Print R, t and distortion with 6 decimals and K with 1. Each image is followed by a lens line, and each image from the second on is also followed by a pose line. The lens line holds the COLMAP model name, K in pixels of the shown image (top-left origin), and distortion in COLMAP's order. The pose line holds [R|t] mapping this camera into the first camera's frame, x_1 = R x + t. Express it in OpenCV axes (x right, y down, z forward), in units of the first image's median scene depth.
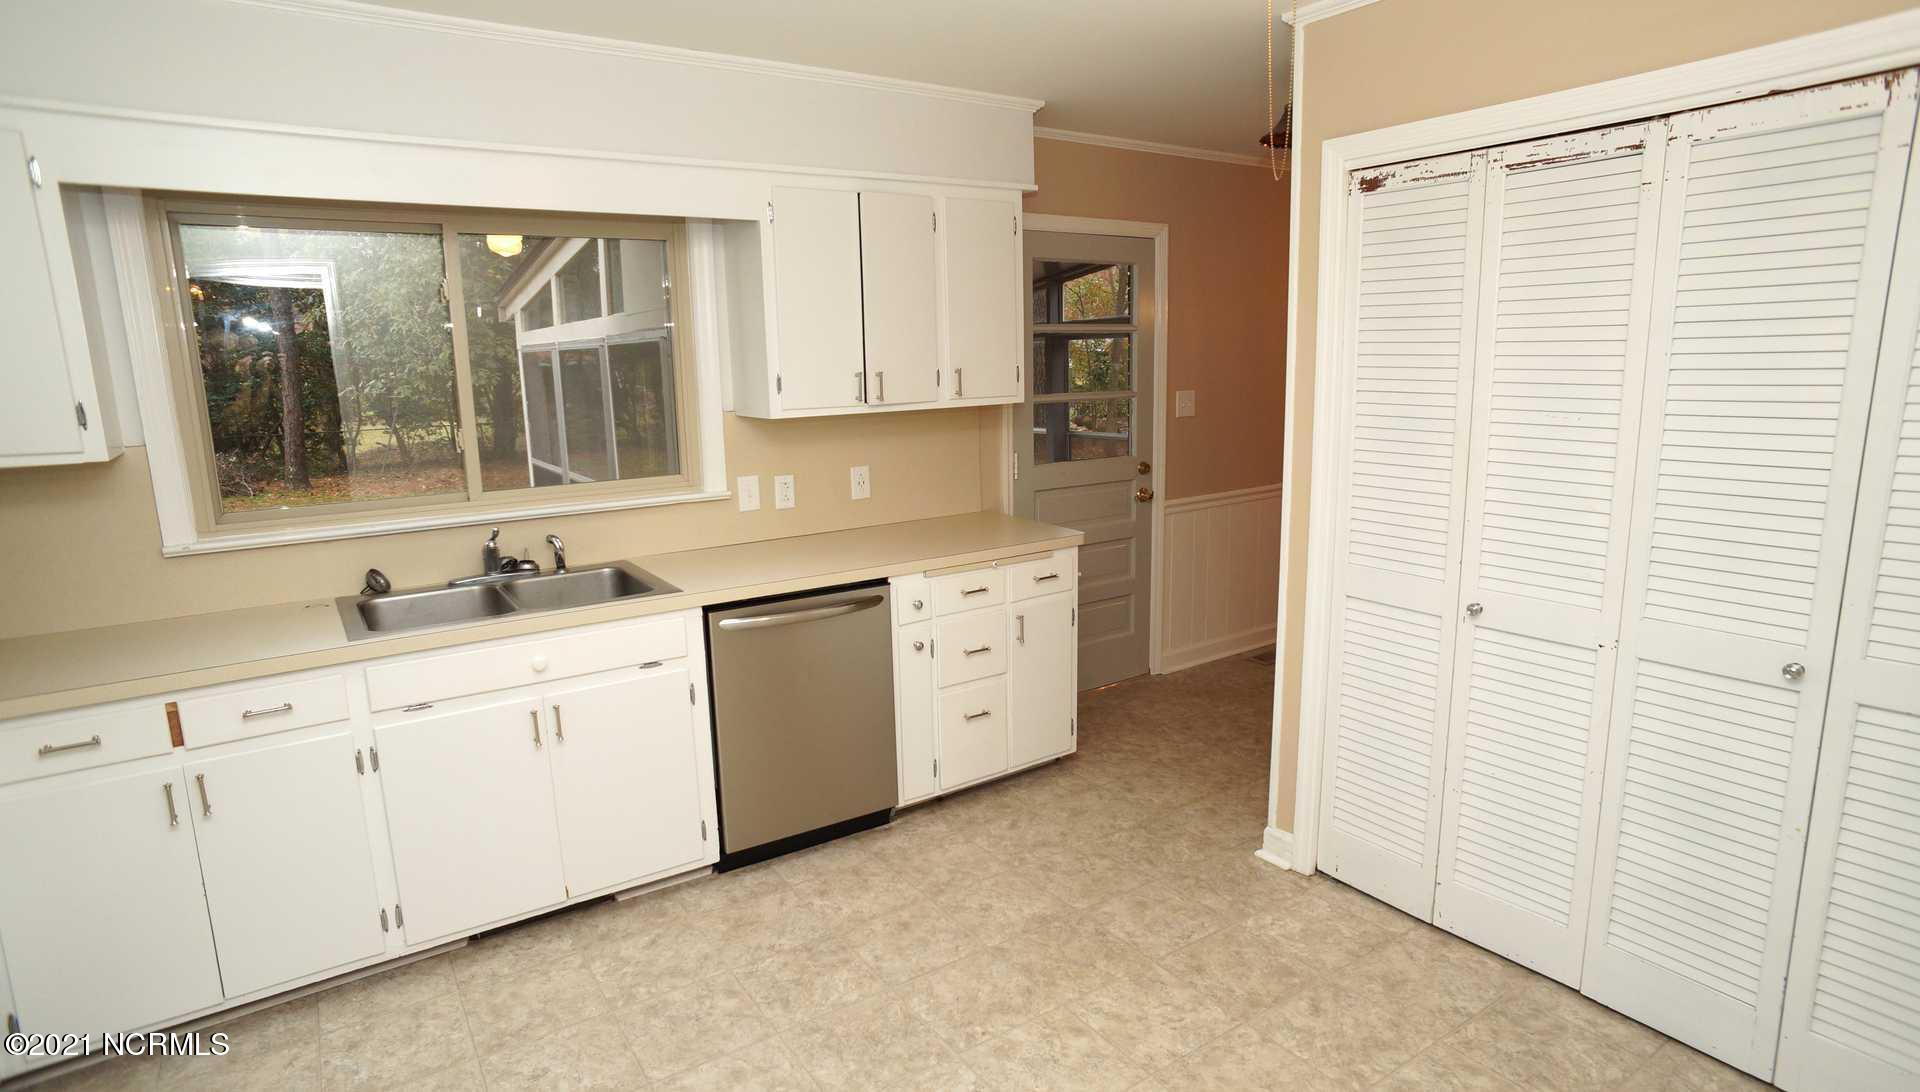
lens RADIAL K [[1012.1, 0, 955.2], [0, 1012.1, 533.3], [0, 0, 1]] dist [-0.047772, 0.009484]
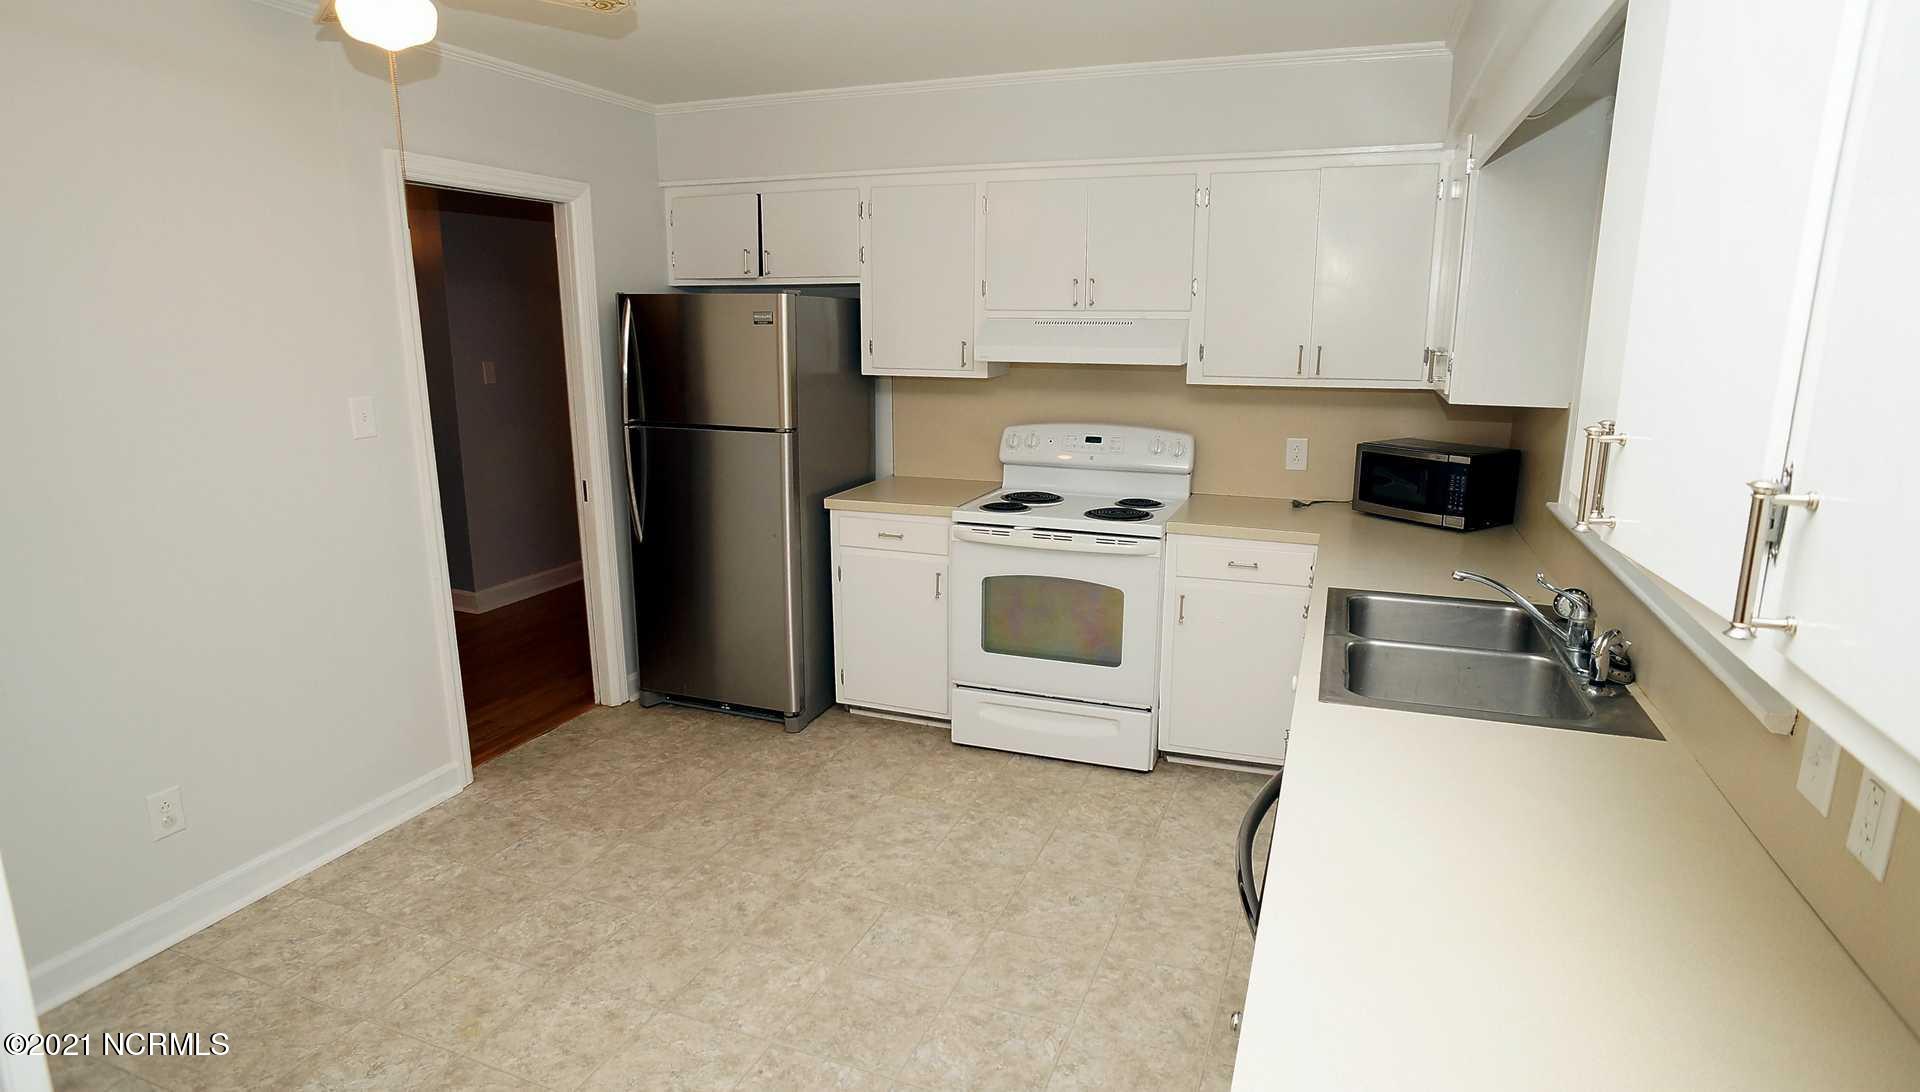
lens RADIAL K [[1012.1, 0, 960.7], [0, 1012.1, 543.3], [0, 0, 1]] dist [-0.047772, 0.009484]
pose [[-0.815224, 0.135457, -0.563082, 0.321817], [-0.102013, 0.923475, 0.369847, -0.297970], [0.570090, 0.358950, -0.739021, 1.579386]]
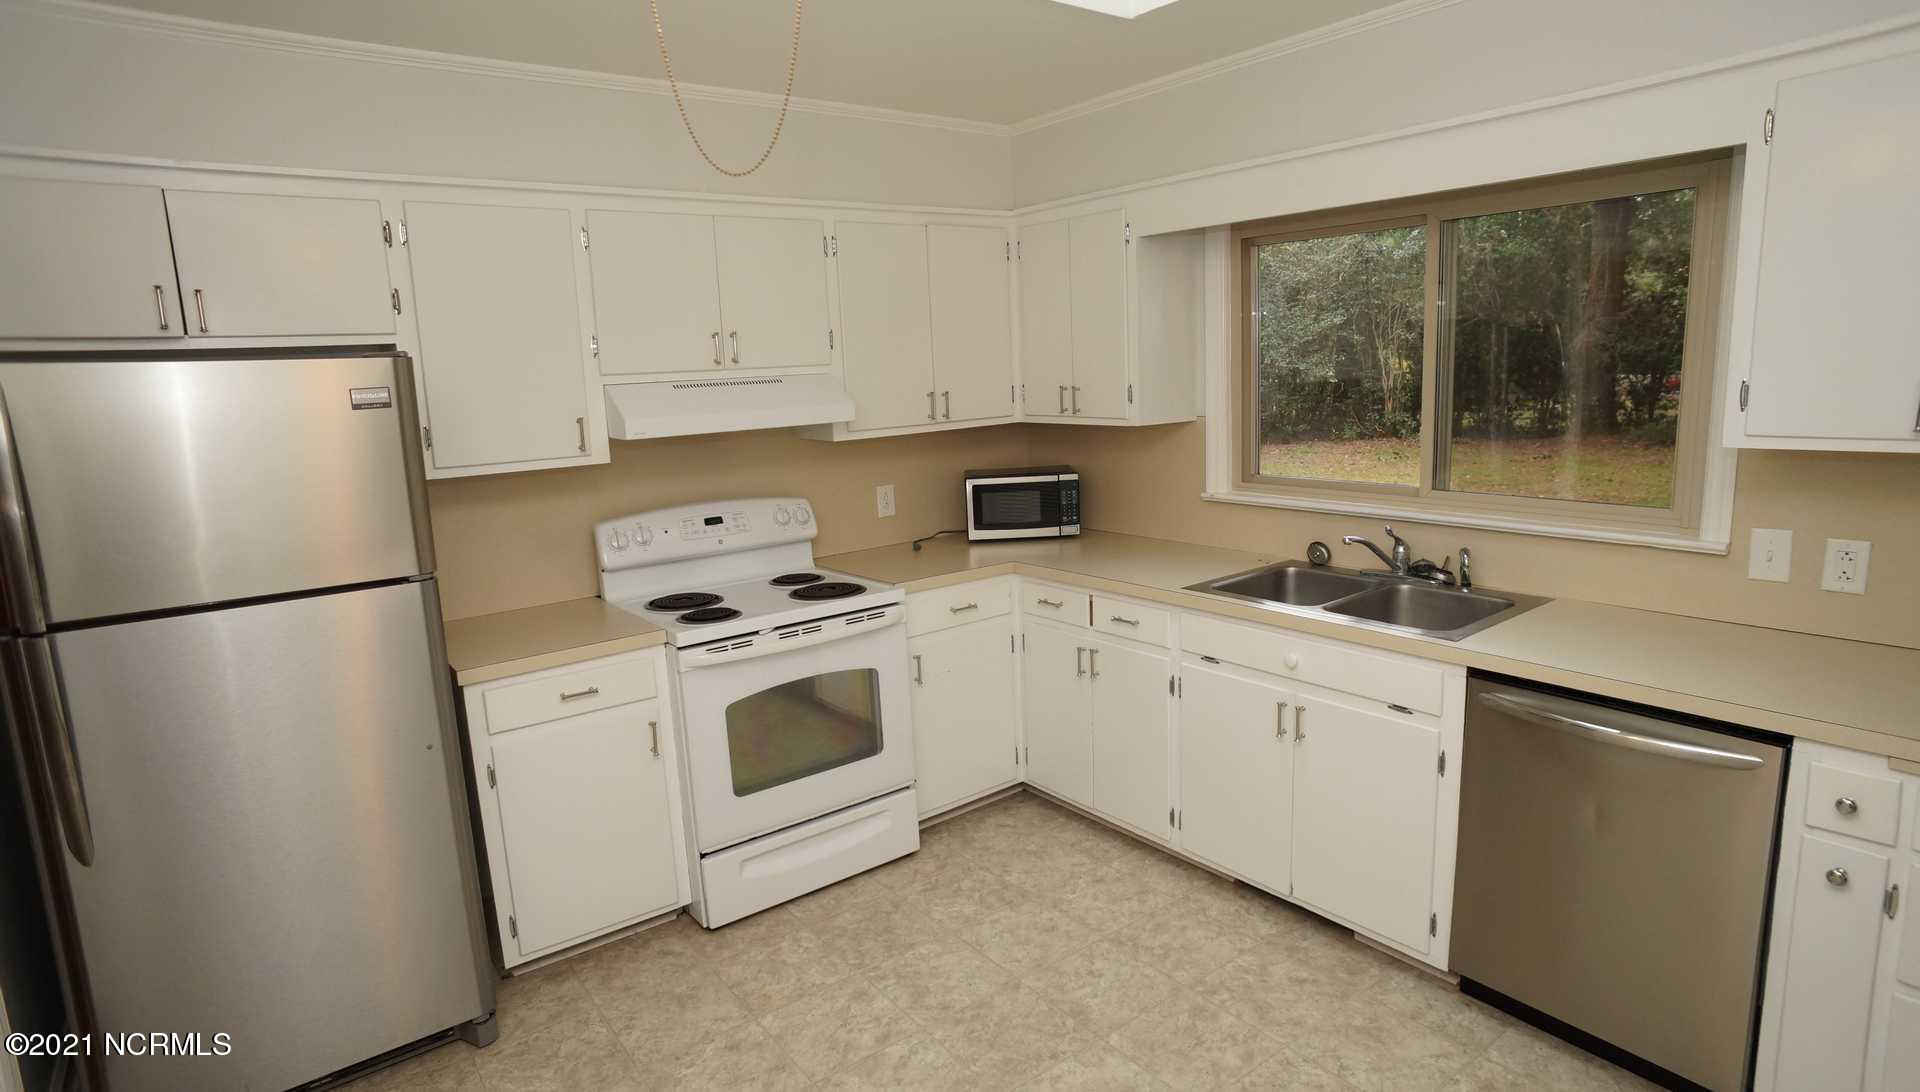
lens RADIAL K [[1012.1, 0, 979.7], [0, 1012.1, 549.2], [0, 0, 1]] dist [-0.047772, 0.009484]
pose [[0.059931, 0.187402, -0.980453, 0.602074], [-0.144825, 0.973459, 0.177212, -0.125223], [0.987641, 0.131374, 0.085480, 0.651730]]
